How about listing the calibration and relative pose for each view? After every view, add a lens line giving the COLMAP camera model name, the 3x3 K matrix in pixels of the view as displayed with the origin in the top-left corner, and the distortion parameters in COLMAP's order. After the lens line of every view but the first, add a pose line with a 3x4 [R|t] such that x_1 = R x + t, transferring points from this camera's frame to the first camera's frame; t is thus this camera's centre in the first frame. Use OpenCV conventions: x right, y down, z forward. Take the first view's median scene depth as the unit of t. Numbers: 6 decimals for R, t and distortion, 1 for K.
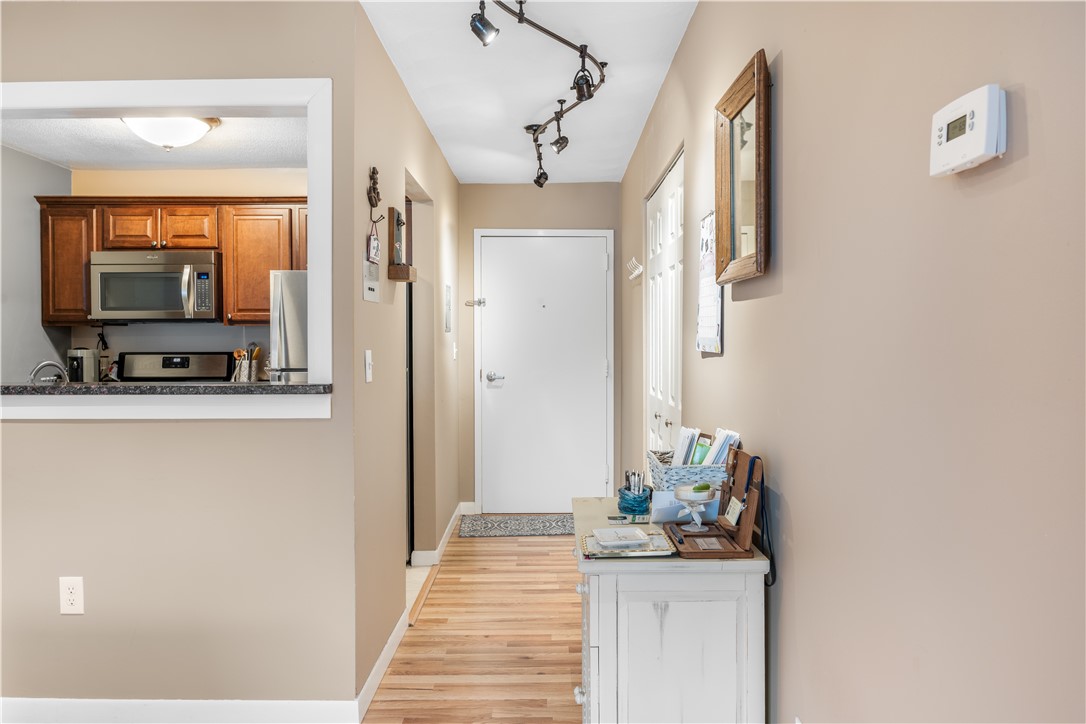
lens RADIAL K [[732.3, 0, 540.6], [0, 732.3, 357.5], [0, 0, 1]] dist [0.000597, 0.007120]
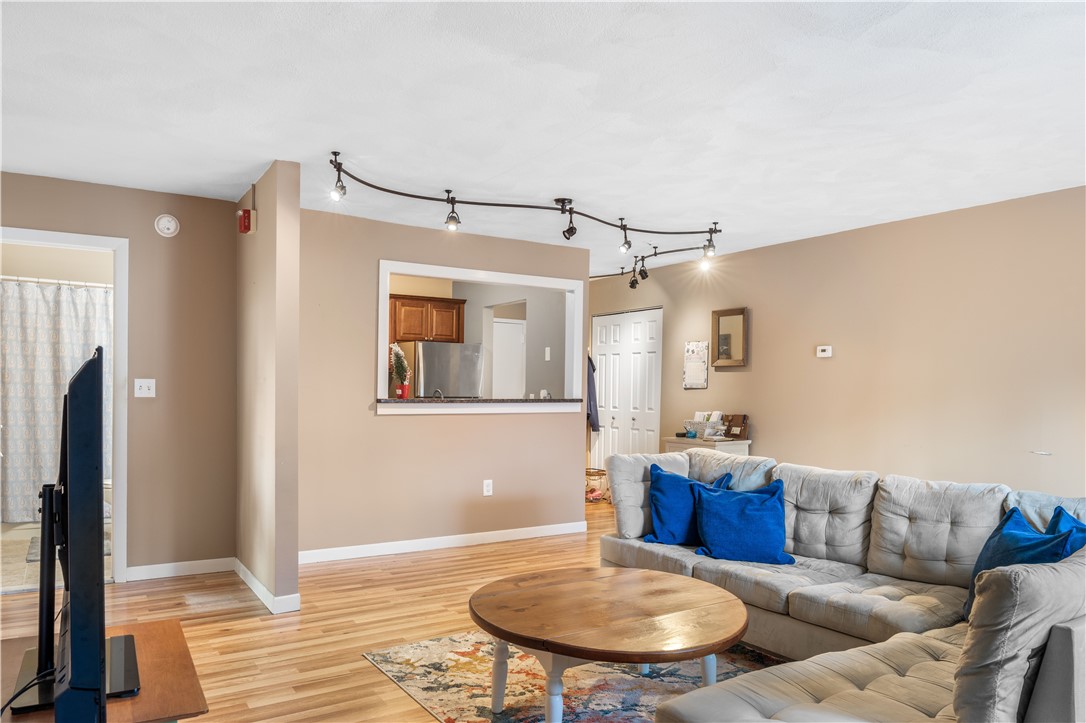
lens RADIAL K [[732.3, 0, 549.4], [0, 732.3, 367.0], [0, 0, 1]] dist [0.000597, 0.007120]
pose [[0.839561, 0.028708, 0.542506, -0.937583], [-0.001875, 0.998750, -0.049951, 0.028697], [-0.543262, 0.040920, 0.838565, -0.582963]]
